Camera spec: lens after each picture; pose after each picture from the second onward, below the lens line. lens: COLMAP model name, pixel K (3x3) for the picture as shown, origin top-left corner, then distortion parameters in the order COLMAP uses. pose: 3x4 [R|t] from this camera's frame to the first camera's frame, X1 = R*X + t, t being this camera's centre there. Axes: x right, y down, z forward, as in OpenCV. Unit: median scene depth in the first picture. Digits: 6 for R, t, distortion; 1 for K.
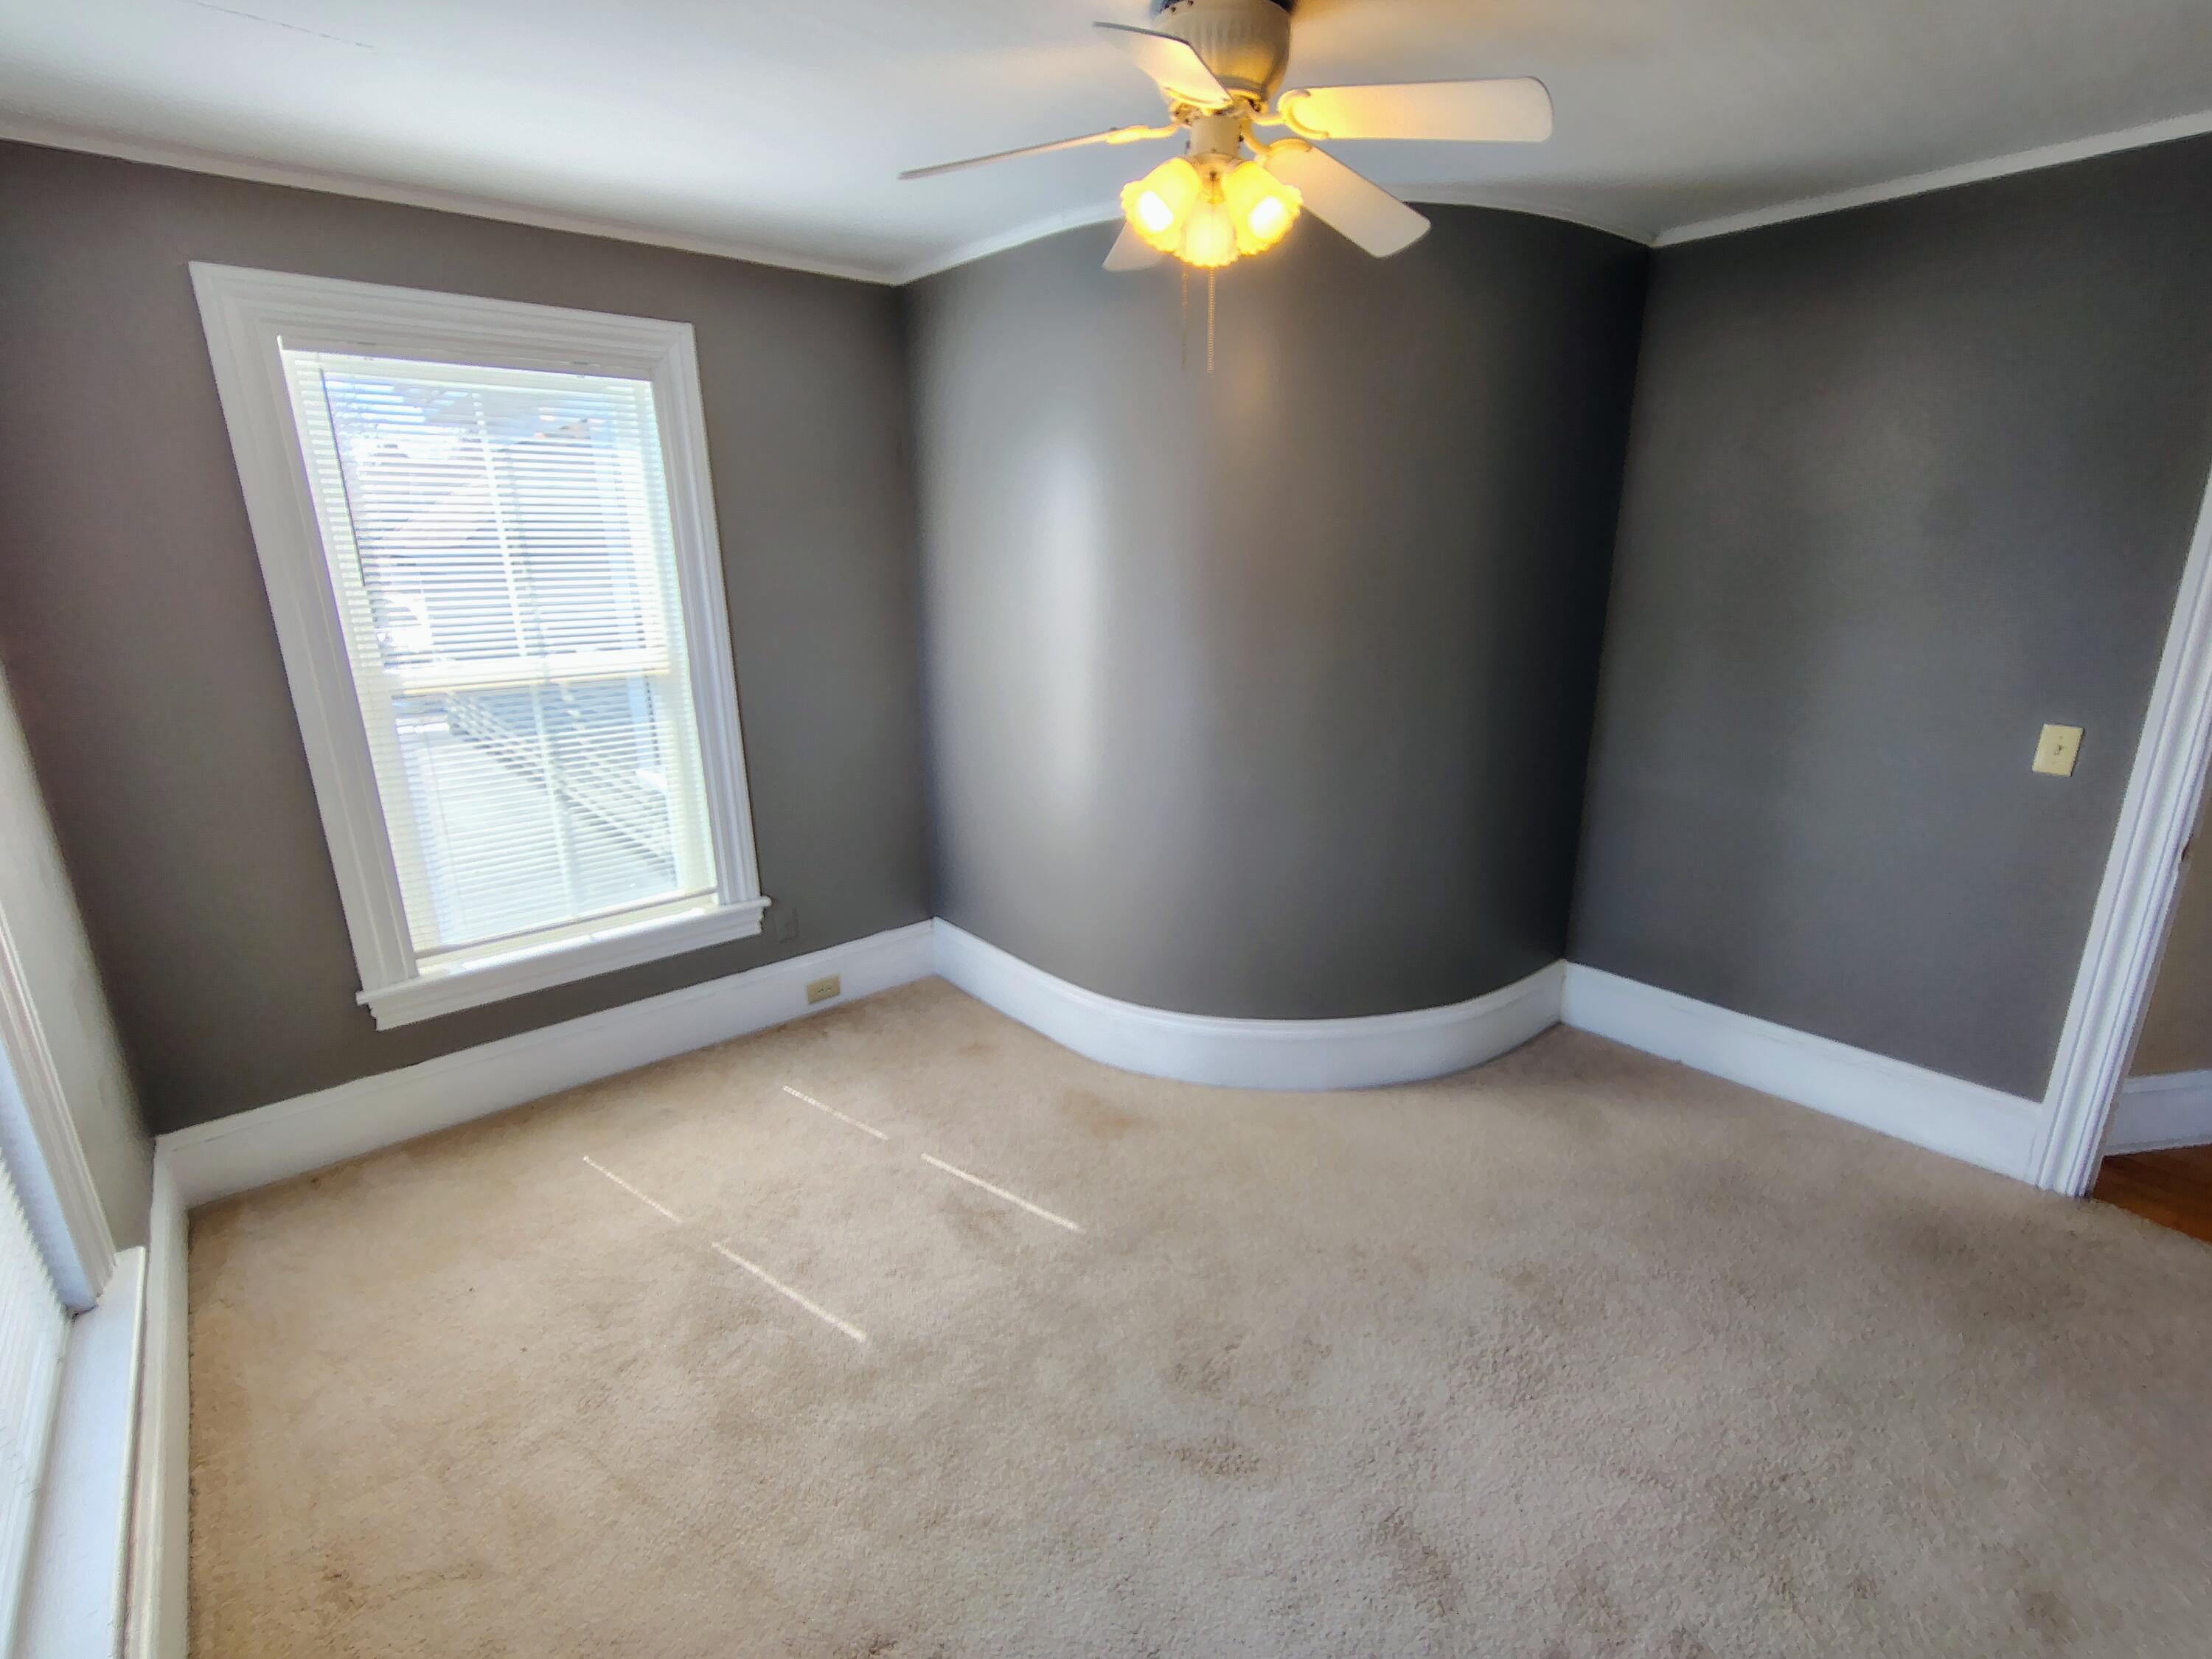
lens RADIAL K [[1031.8, 0, 1102.6], [0, 1031.8, 828.0], [0, 0, 1]] dist [-0.008573, 0.008964]
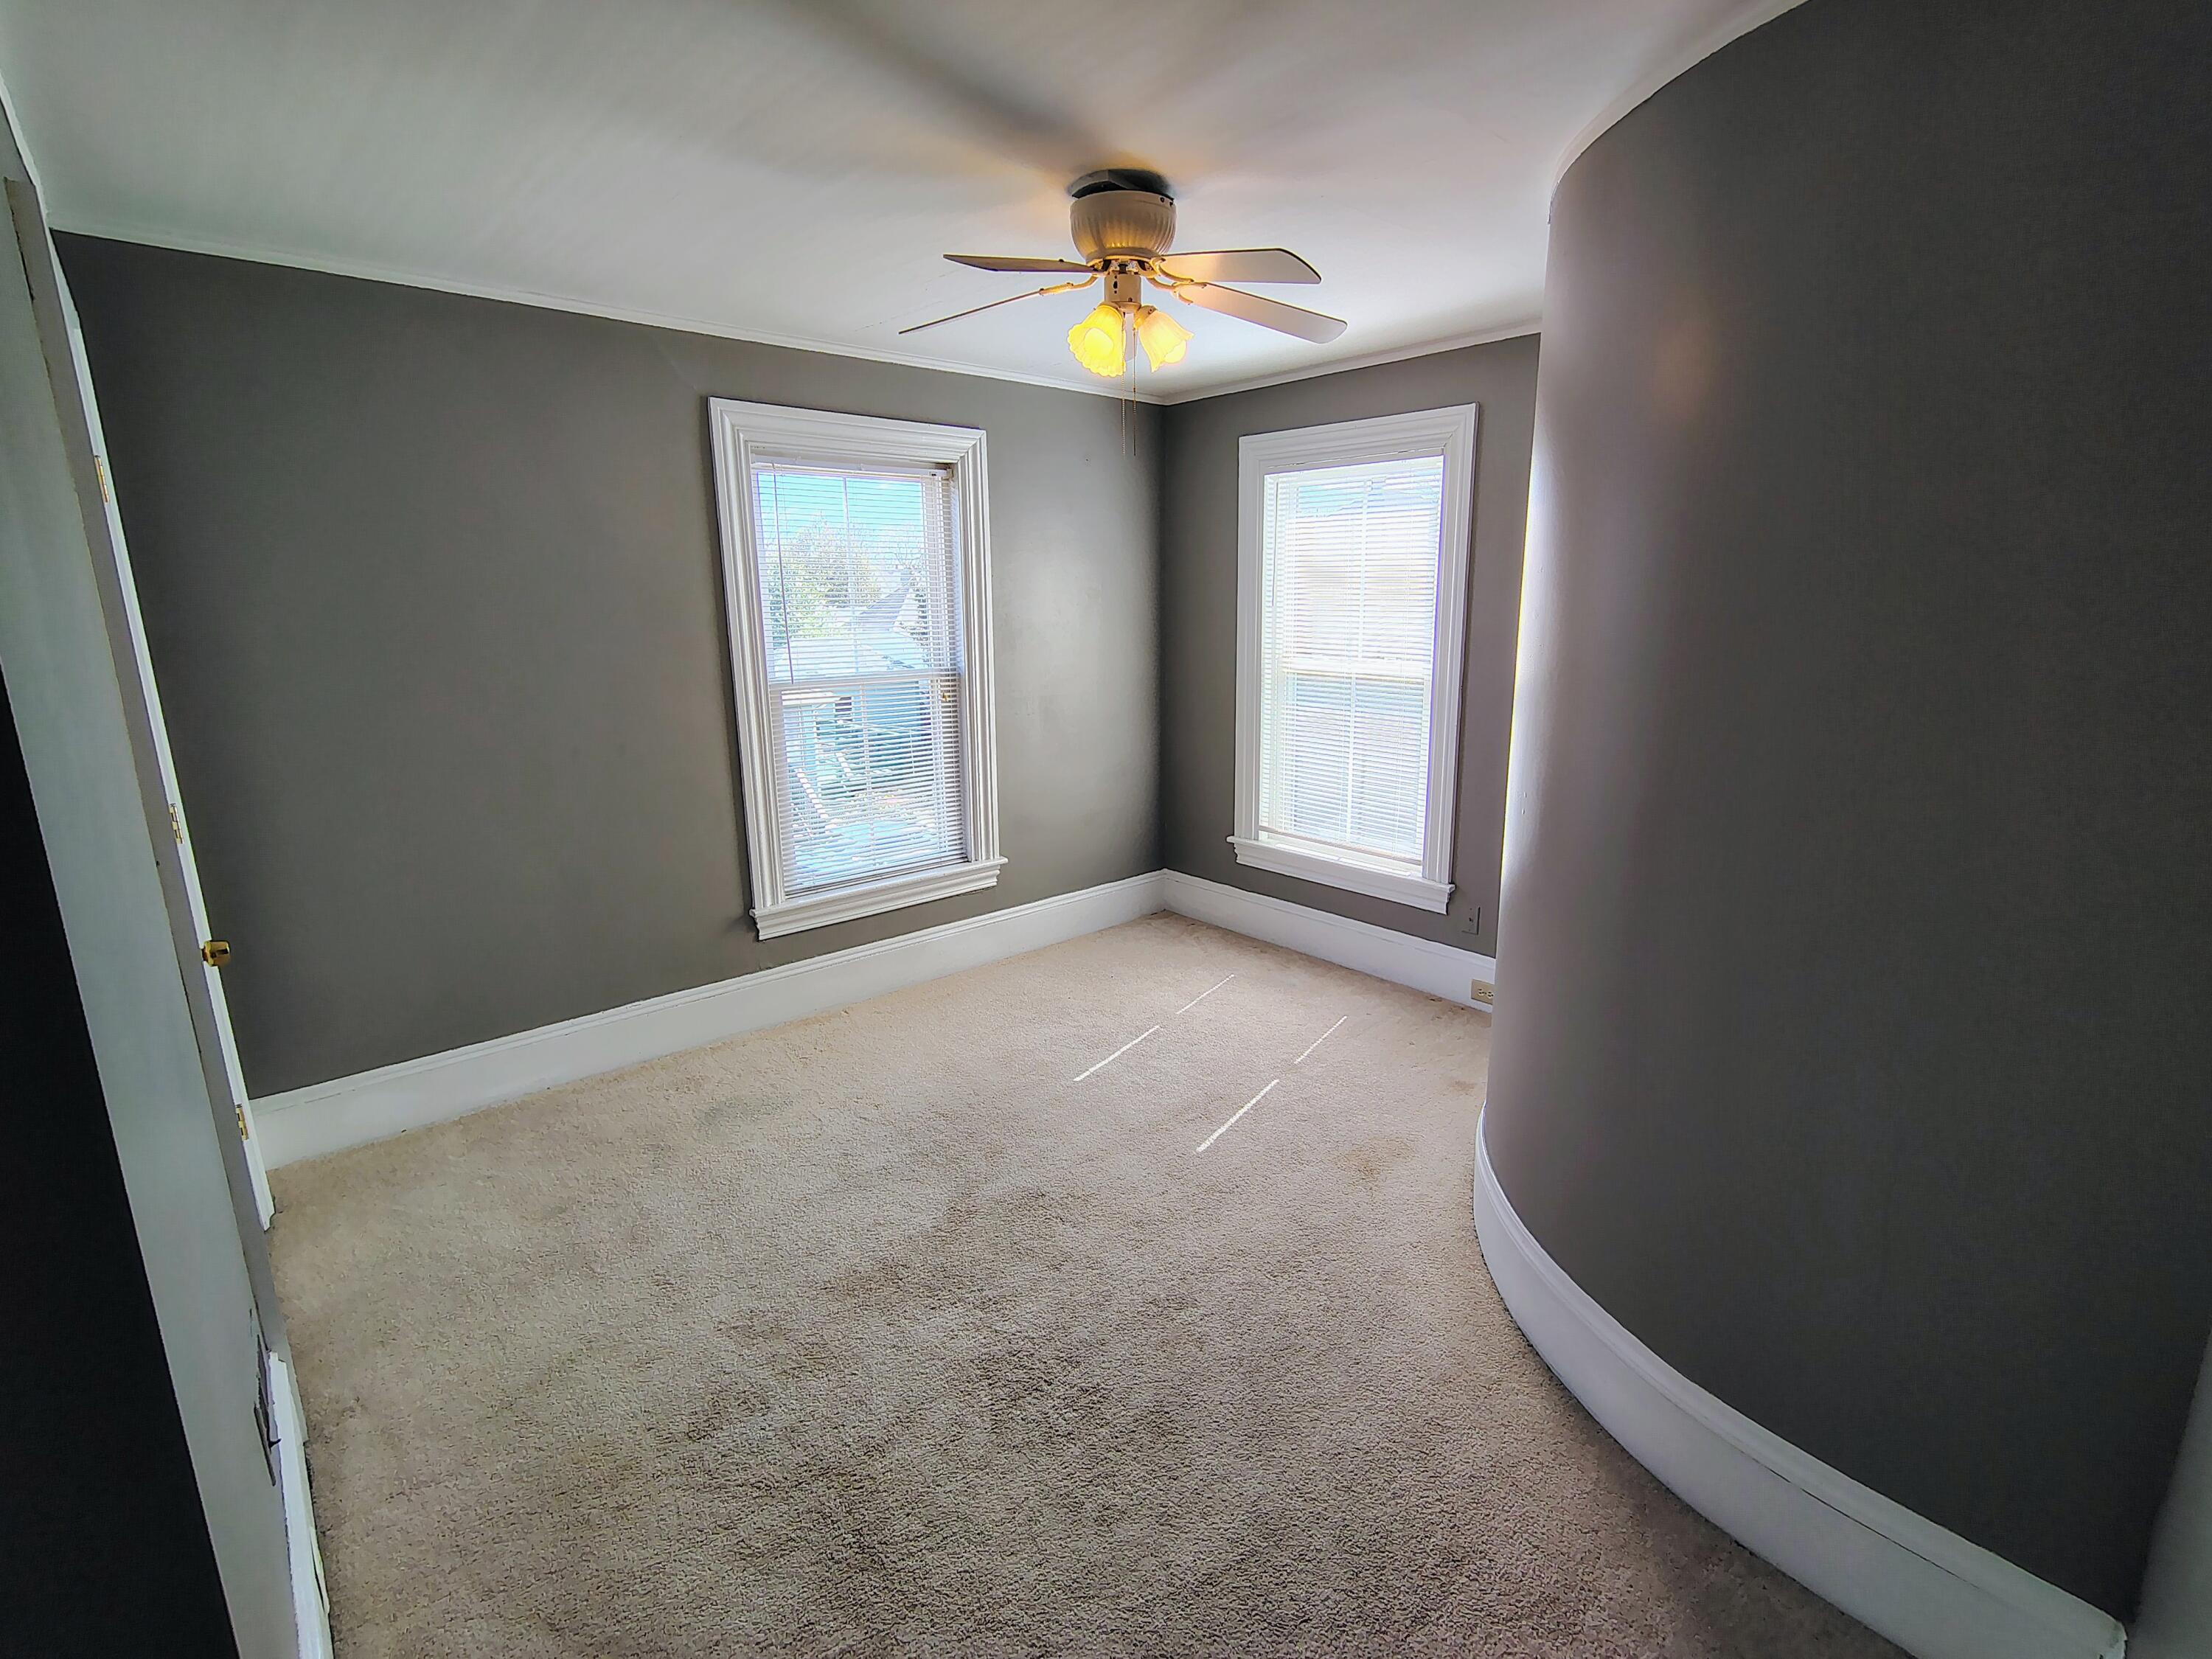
lens RADIAL K [[1031.8, 0, 1102.6], [0, 1031.8, 828.0], [0, 0, 1]] dist [-0.008573, 0.008964]
pose [[0.013205, 0.246887, -0.968954, 0.947635], [-0.249728, 0.939145, 0.235888, -0.206332], [0.968226, 0.238860, 0.074055, 0.635117]]
